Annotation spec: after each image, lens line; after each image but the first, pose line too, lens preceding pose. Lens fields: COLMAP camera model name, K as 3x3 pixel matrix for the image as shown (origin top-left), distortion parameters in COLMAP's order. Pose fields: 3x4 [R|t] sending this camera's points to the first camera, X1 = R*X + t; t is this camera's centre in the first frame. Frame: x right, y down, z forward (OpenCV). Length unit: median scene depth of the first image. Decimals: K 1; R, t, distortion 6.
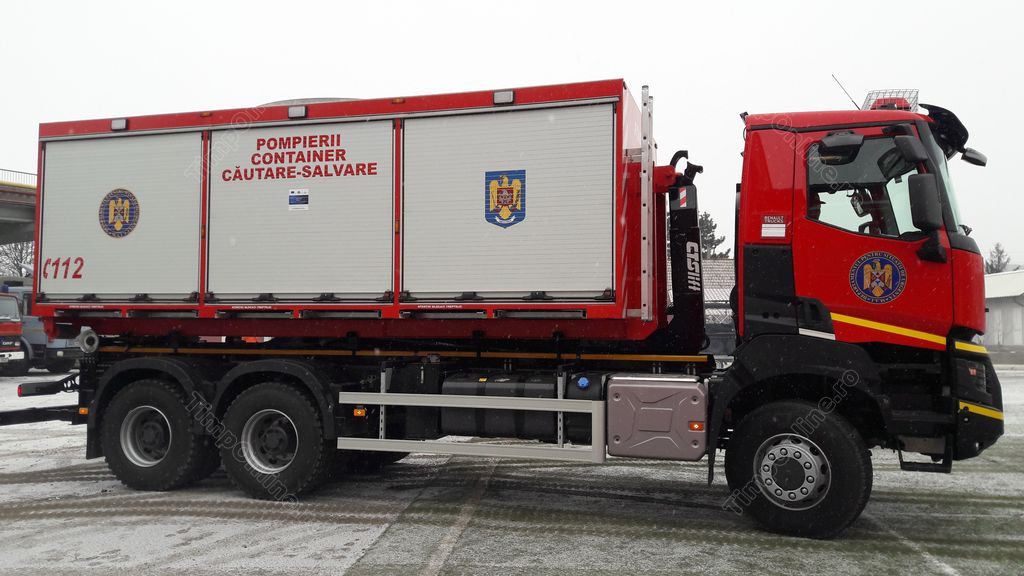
lens RADIAL K [[836.0, 0, 512.7], [0, 836.0, 284.8], [0, 0, 1]] dist [0.063554, -0.011188]
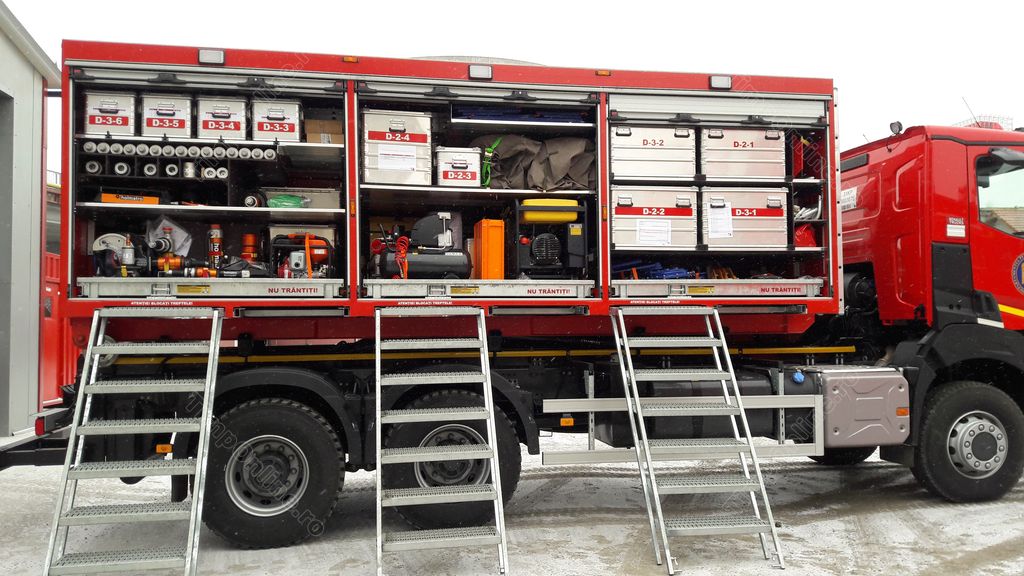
lens RADIAL K [[902.4, 0, 485.5], [0, 902.4, 246.4], [0, 0, 1]] dist [0.002081, -0.056941]
pose [[0.876849, 0.024275, 0.480153, -0.768406], [-0.007830, 0.999313, -0.036224, 0.003882], [-0.480703, 0.028003, 0.876436, 0.238963]]
